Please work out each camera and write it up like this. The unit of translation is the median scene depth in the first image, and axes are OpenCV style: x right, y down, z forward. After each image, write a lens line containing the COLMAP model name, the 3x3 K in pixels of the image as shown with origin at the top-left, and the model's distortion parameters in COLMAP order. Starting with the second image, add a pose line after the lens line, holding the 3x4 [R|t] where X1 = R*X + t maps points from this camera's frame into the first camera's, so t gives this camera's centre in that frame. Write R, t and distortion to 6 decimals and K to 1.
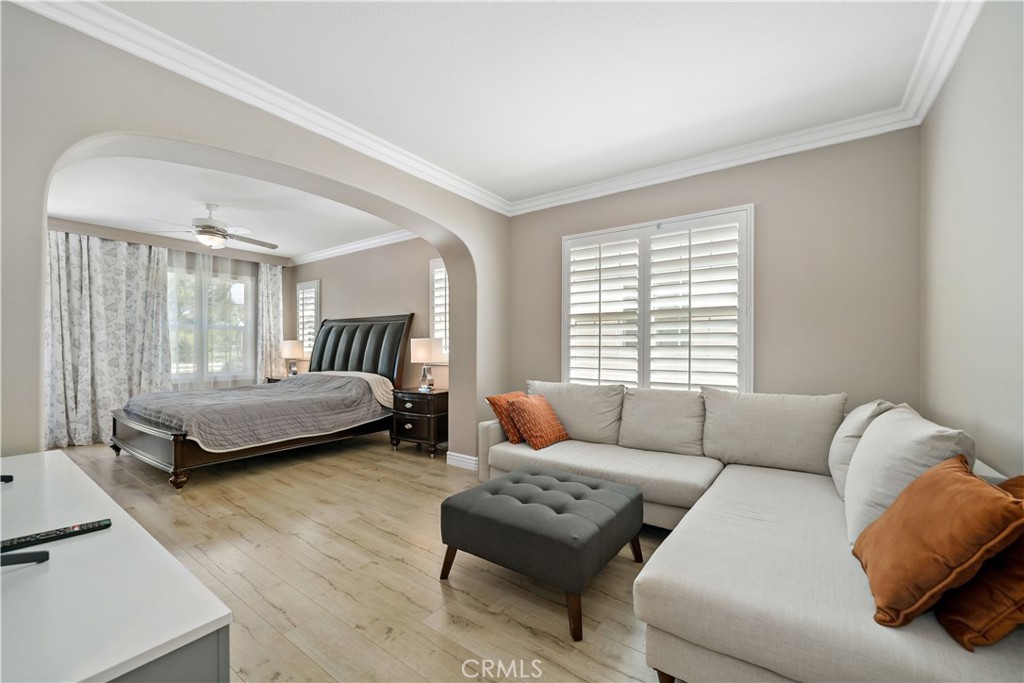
lens RADIAL K [[405.6, 0, 522.4], [0, 405.6, 349.5], [0, 0, 1]] dist [-0.016382, 0.002054]
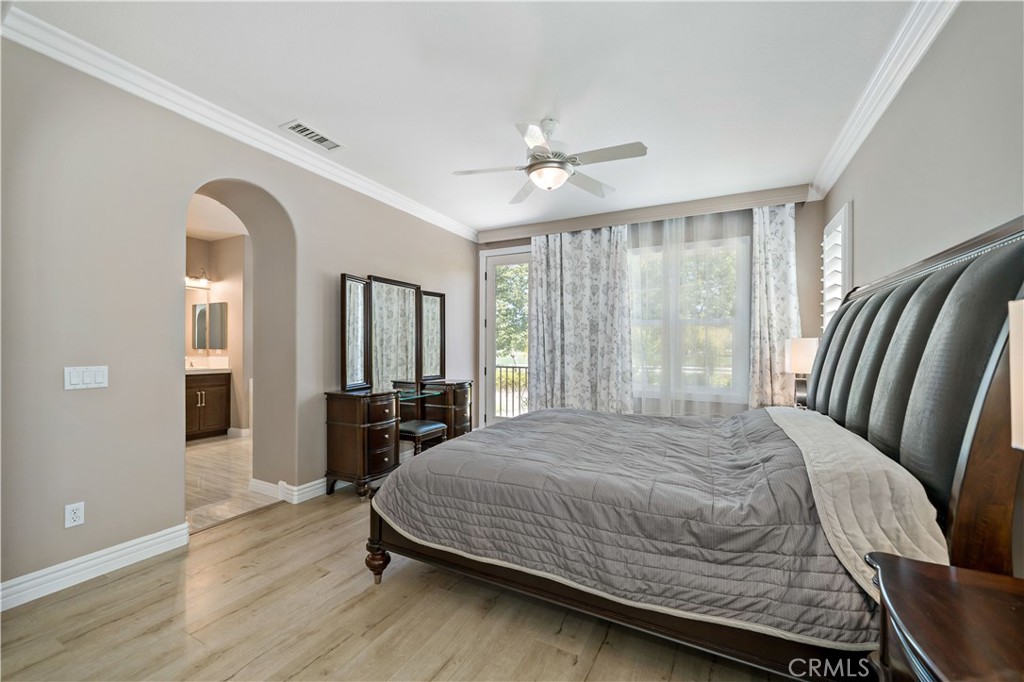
lens RADIAL K [[405.6, 0, 521.9], [0, 405.6, 349.7], [0, 0, 1]] dist [-0.016382, 0.002054]
pose [[0.127766, 0.001617, -0.991803, -0.133692], [-0.012504, 0.999922, 0.000020, -0.004468], [0.991726, 0.012399, 0.127776, 0.748087]]
